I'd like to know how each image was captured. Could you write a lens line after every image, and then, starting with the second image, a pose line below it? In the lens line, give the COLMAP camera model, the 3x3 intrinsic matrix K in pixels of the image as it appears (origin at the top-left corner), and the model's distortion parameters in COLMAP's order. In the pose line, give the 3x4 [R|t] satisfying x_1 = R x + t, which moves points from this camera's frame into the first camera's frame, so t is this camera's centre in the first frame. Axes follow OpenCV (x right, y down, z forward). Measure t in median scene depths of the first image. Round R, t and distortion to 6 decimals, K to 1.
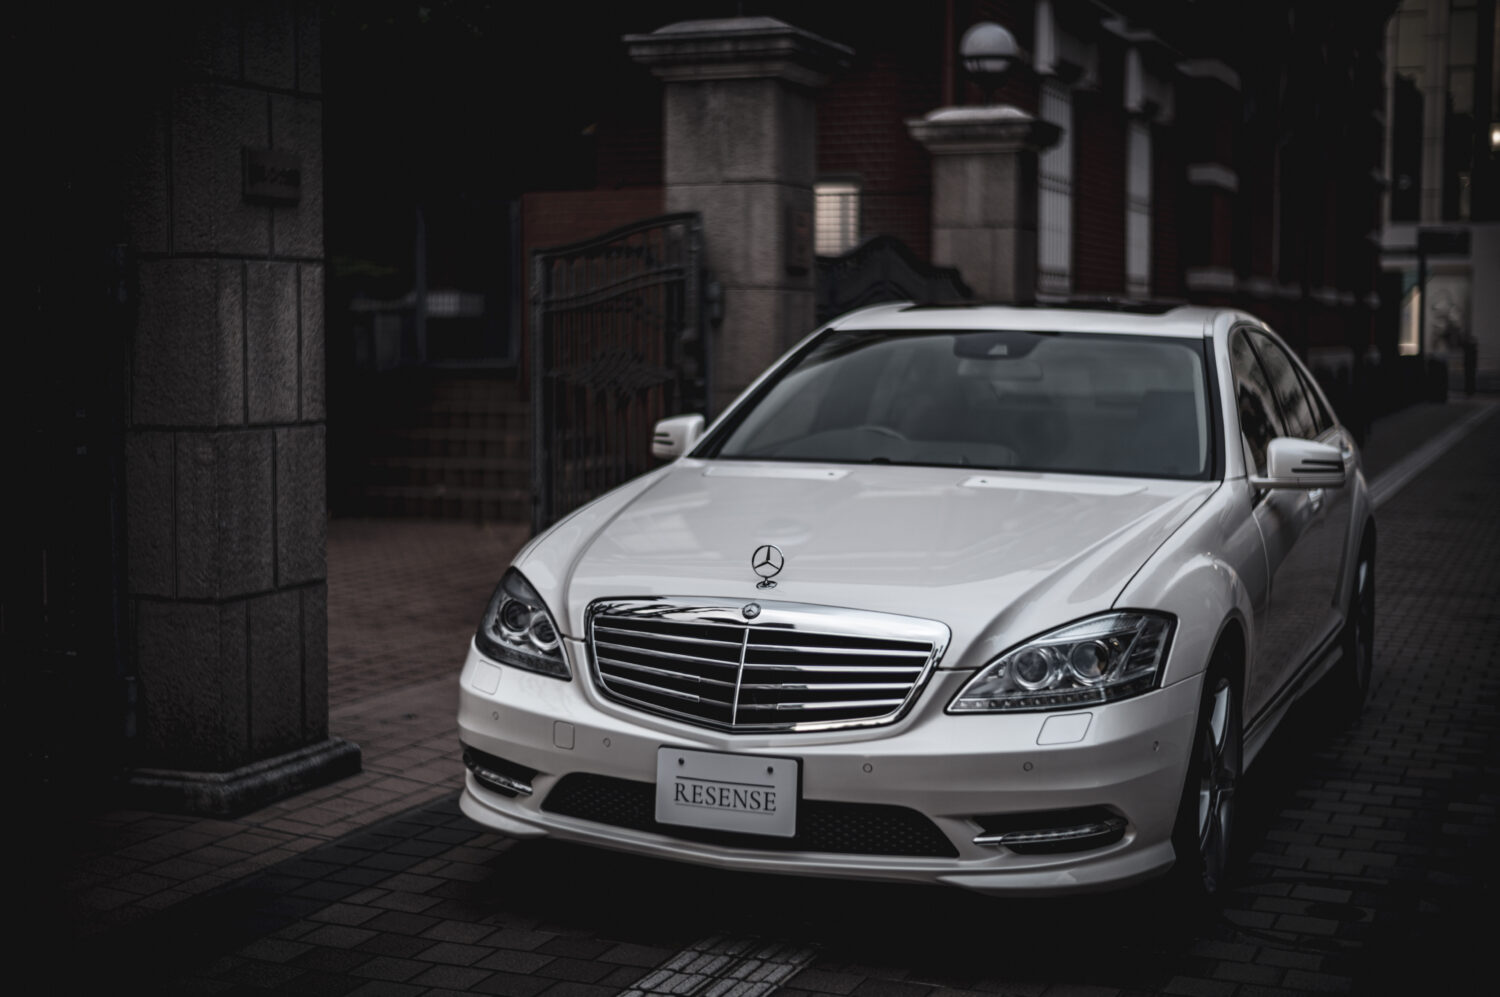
lens RADIAL K [[2182.6, 0, 750.0], [0, 2182.6, 498.5], [0, 0, 1]] dist [-0.016082, 0.147528]
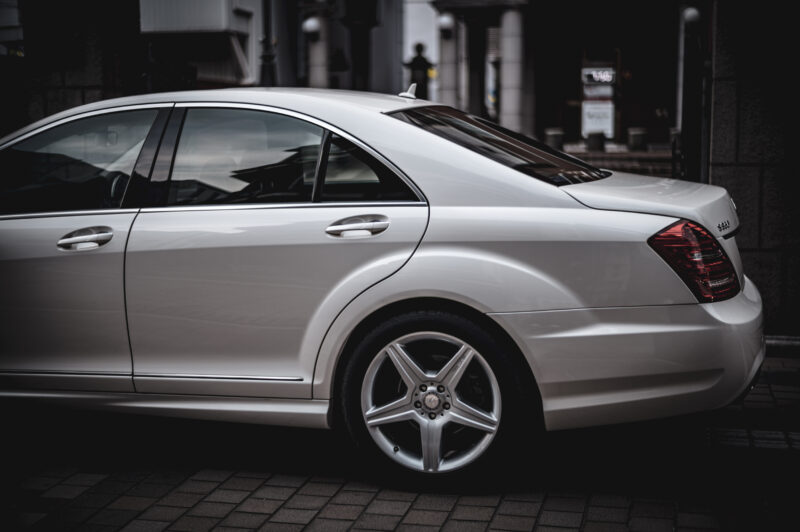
lens RADIAL K [[1164.0, 0, 400.0], [0, 1164.0, 266.0], [0, 0, 1]] dist [-0.016082, 0.147528]
pose [[0.156765, 0.109083, -0.981593, 1.292793], [-0.069747, 0.992623, 0.099170, -0.090100], [0.985170, 0.052917, 0.163216, 1.460361]]
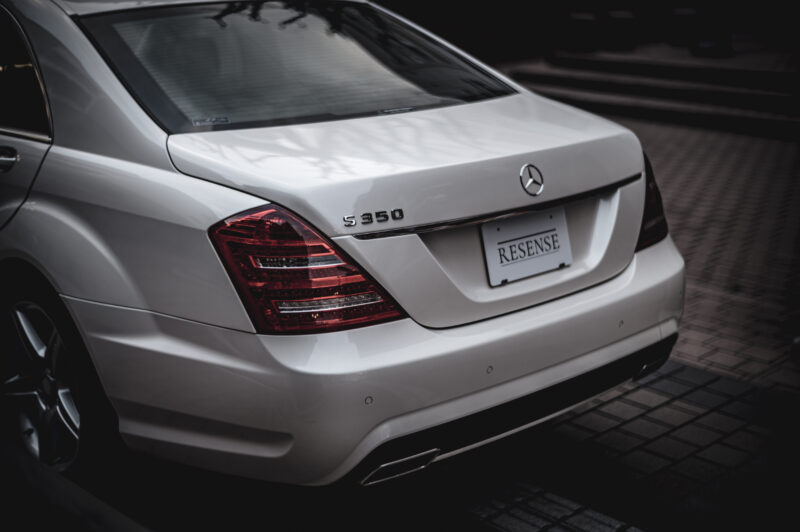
lens RADIAL K [[1164.0, 0, 400.0], [0, 1164.0, 266.0], [0, 0, 1]] dist [-0.016082, 0.147528]
pose [[-0.418100, 0.225444, -0.879982, 0.968968], [-0.080182, 0.955775, 0.282958, -0.189600], [0.904855, 0.188864, -0.381533, 2.074179]]
